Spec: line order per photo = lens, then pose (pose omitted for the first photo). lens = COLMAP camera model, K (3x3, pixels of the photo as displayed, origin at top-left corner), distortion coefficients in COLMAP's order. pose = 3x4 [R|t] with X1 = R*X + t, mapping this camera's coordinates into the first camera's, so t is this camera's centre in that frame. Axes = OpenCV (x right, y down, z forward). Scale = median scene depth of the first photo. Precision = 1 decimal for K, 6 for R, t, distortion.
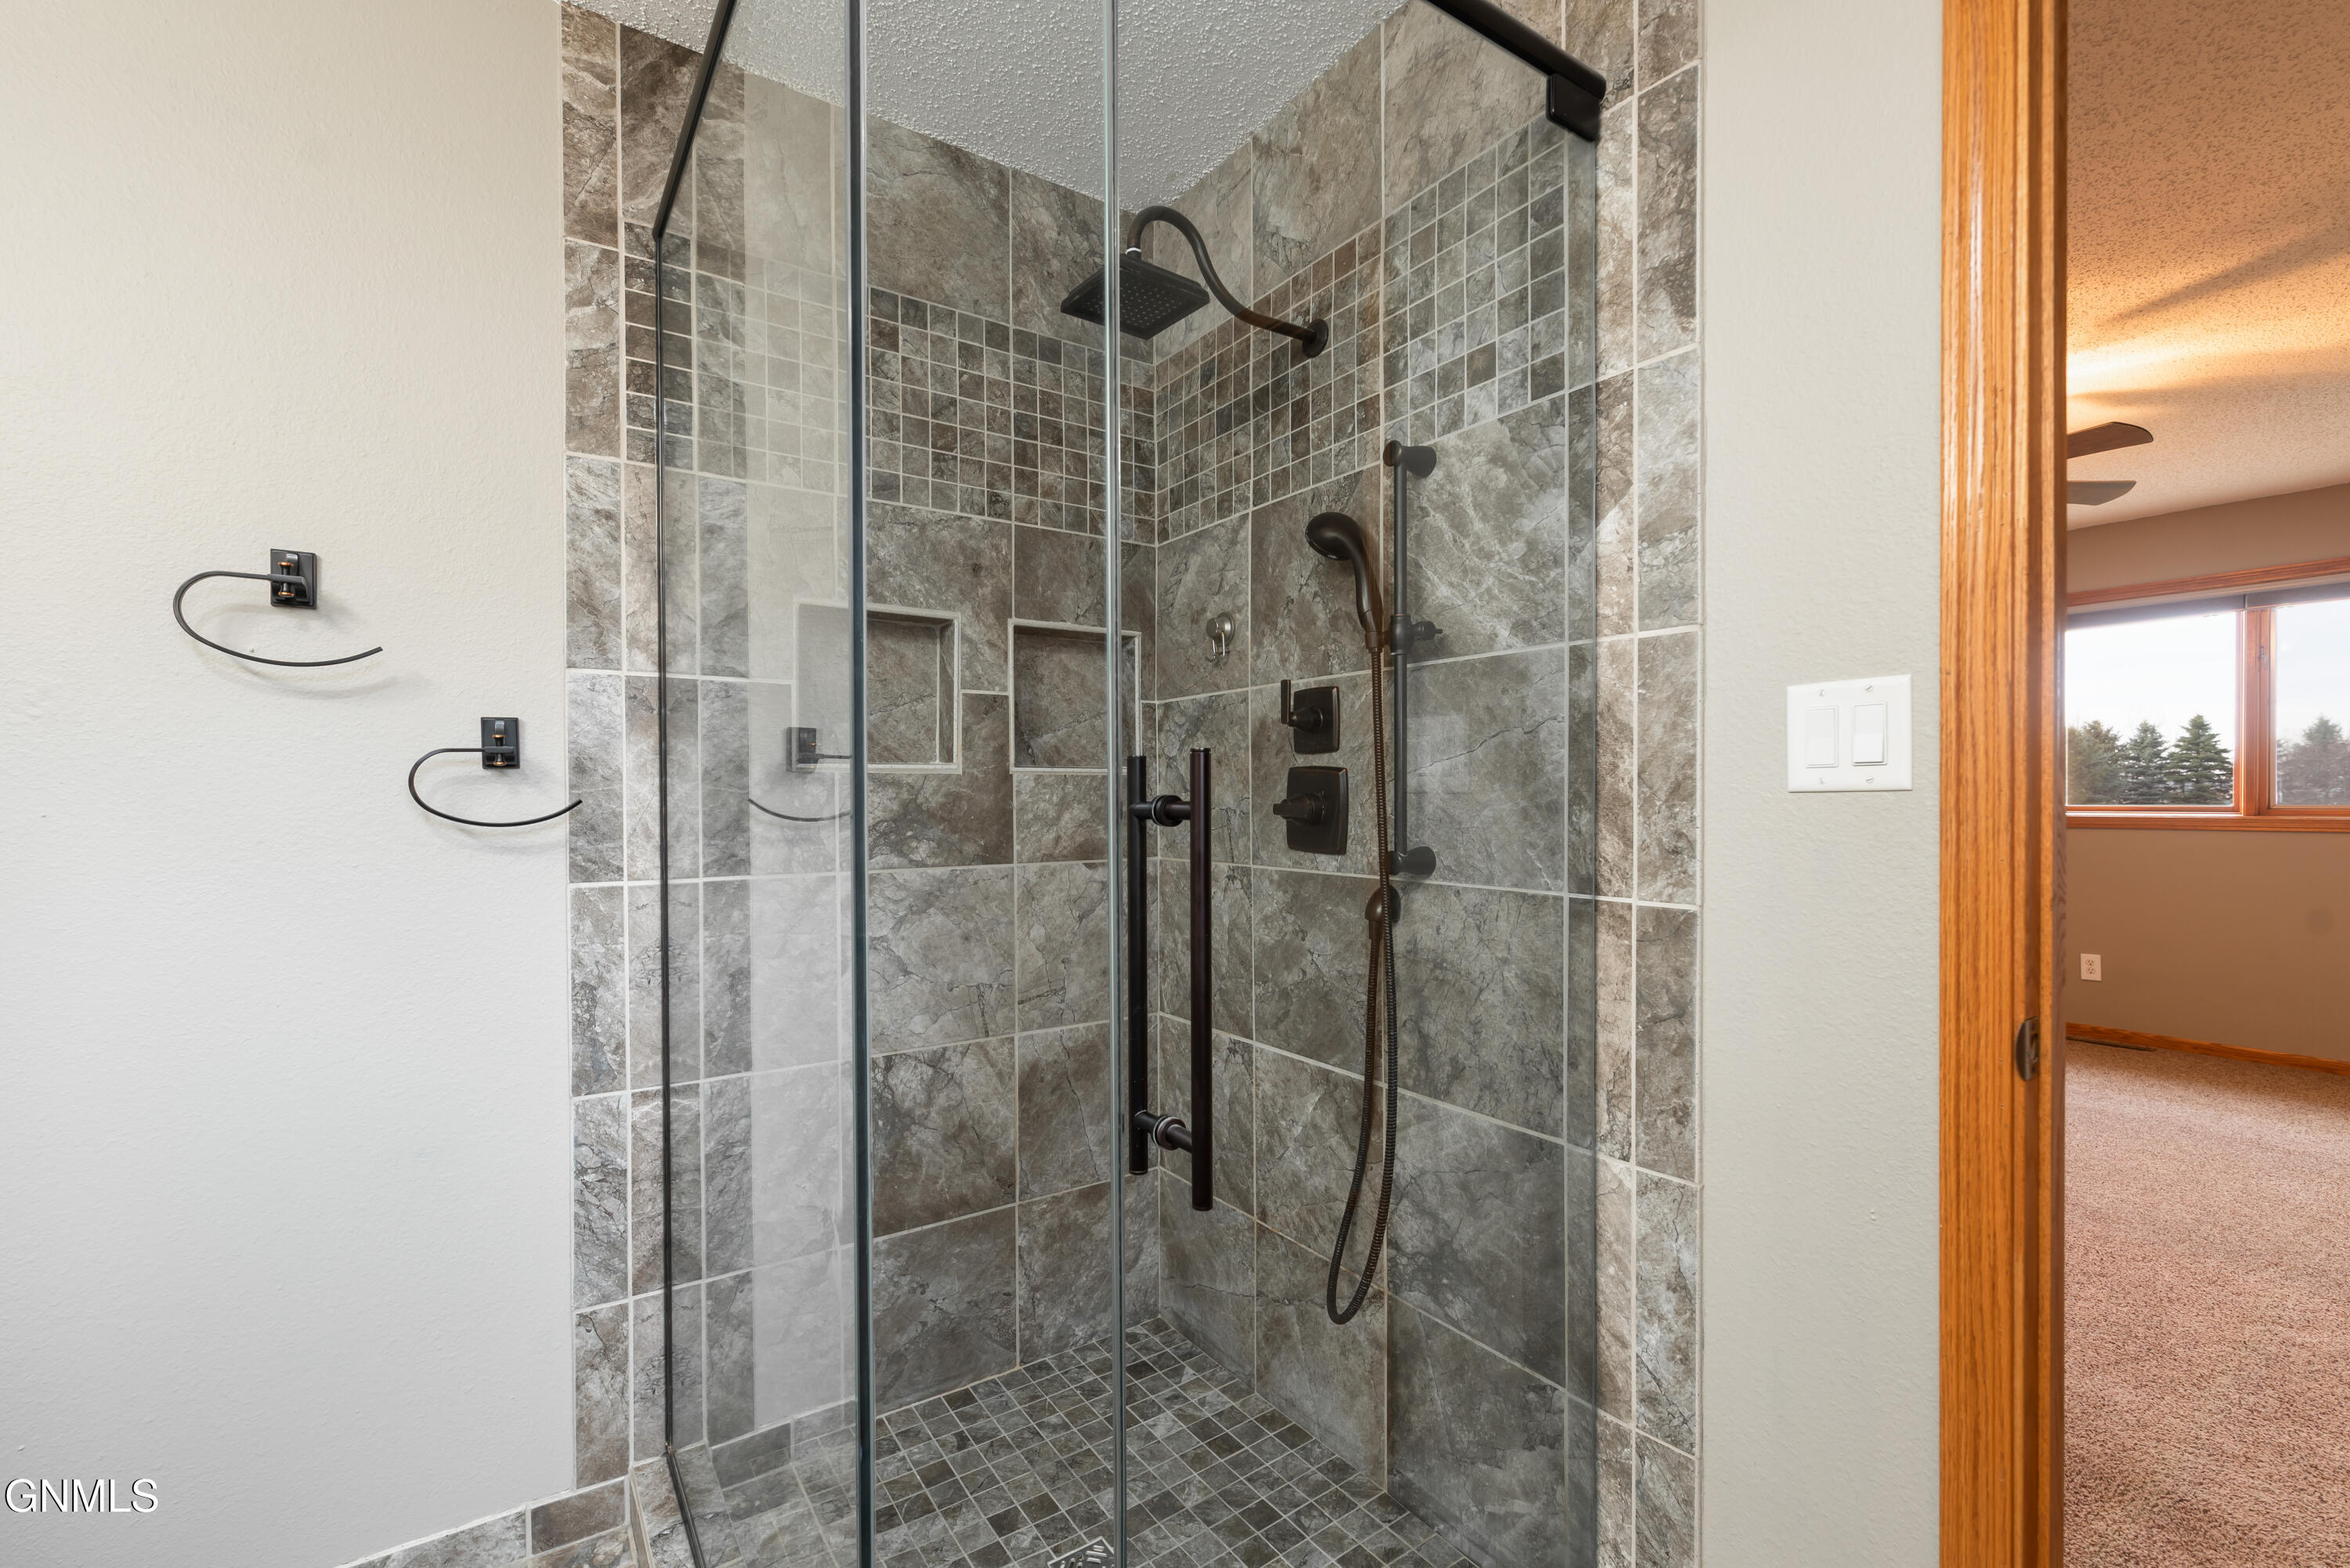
lens RADIAL K [[1013.8, 0, 1180.2], [0, 1013.8, 794.7], [0, 0, 1]] dist [0.000989, 0.000513]
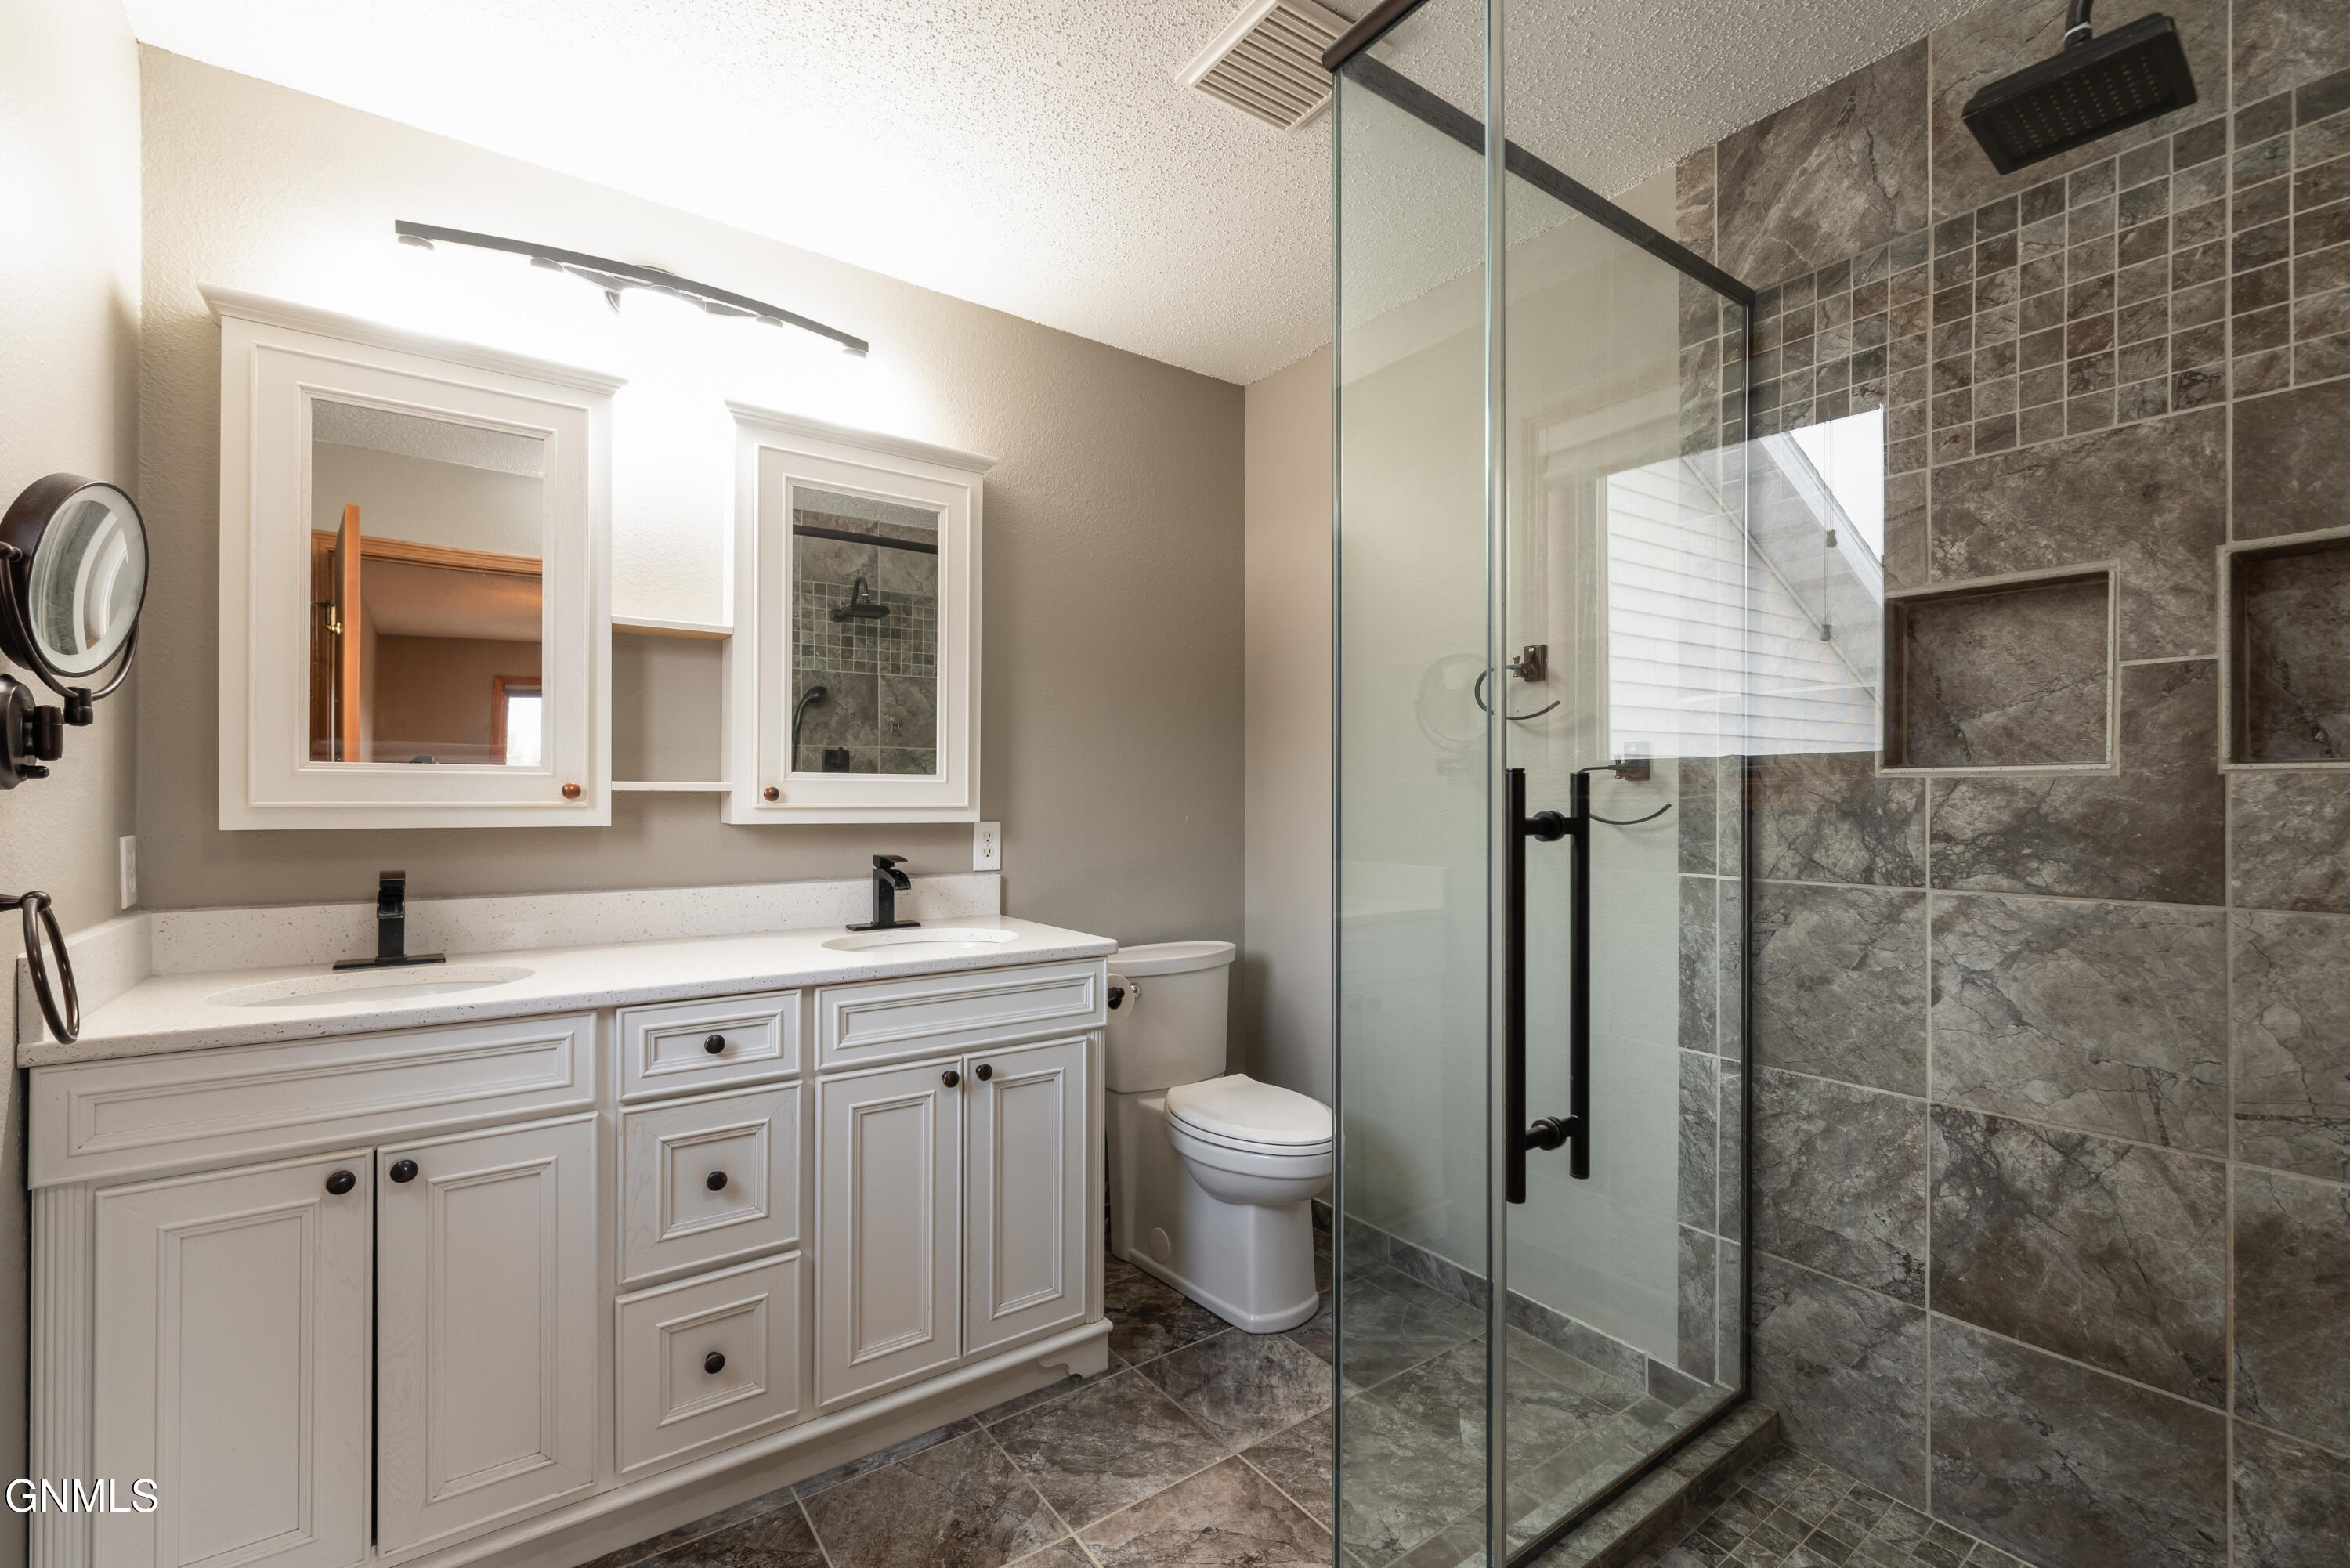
lens RADIAL K [[1013.8, 0, 1180.2], [0, 1013.8, 794.7], [0, 0, 1]] dist [0.000989, 0.000513]
pose [[0.035097, -0.002825, -0.999380, 0.506294], [-0.008446, 0.999959, -0.003123, 0.001542], [0.999348, 0.008551, 0.035071, 0.291268]]
